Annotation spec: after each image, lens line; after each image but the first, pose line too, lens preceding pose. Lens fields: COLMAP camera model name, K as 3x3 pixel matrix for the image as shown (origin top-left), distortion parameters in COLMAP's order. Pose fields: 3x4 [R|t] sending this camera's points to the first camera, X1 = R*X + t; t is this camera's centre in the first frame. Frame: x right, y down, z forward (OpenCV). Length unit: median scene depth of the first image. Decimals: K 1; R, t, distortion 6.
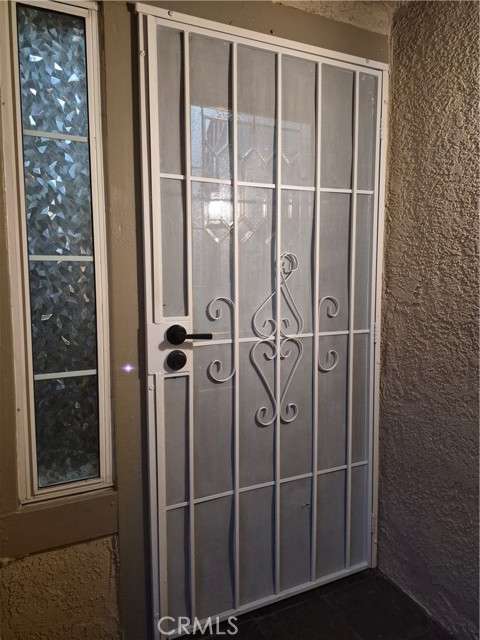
lens RADIAL K [[437.3, 0, 242.6], [0, 437.3, 317.9], [0, 0, 1]] dist [0.045501, -0.031437]
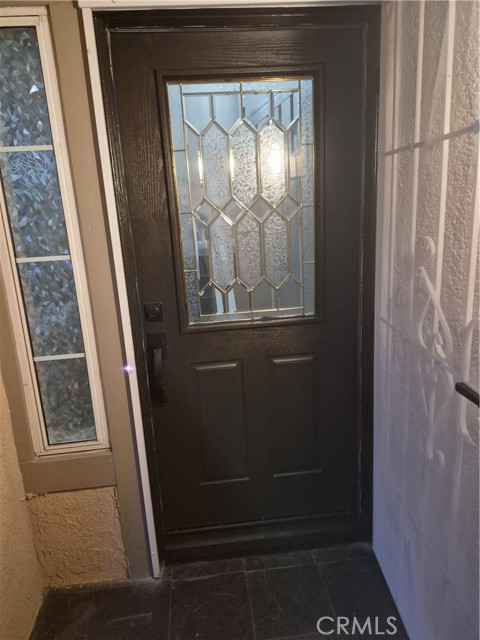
lens RADIAL K [[437.3, 0, 237.2], [0, 437.3, 318.3], [0, 0, 1]] dist [0.045501, -0.031437]
pose [[0.943796, 0.031773, -0.328997, 0.420464], [0.022939, 0.986672, 0.161095, -0.148319], [0.329731, -0.159588, 0.930489, 0.076180]]
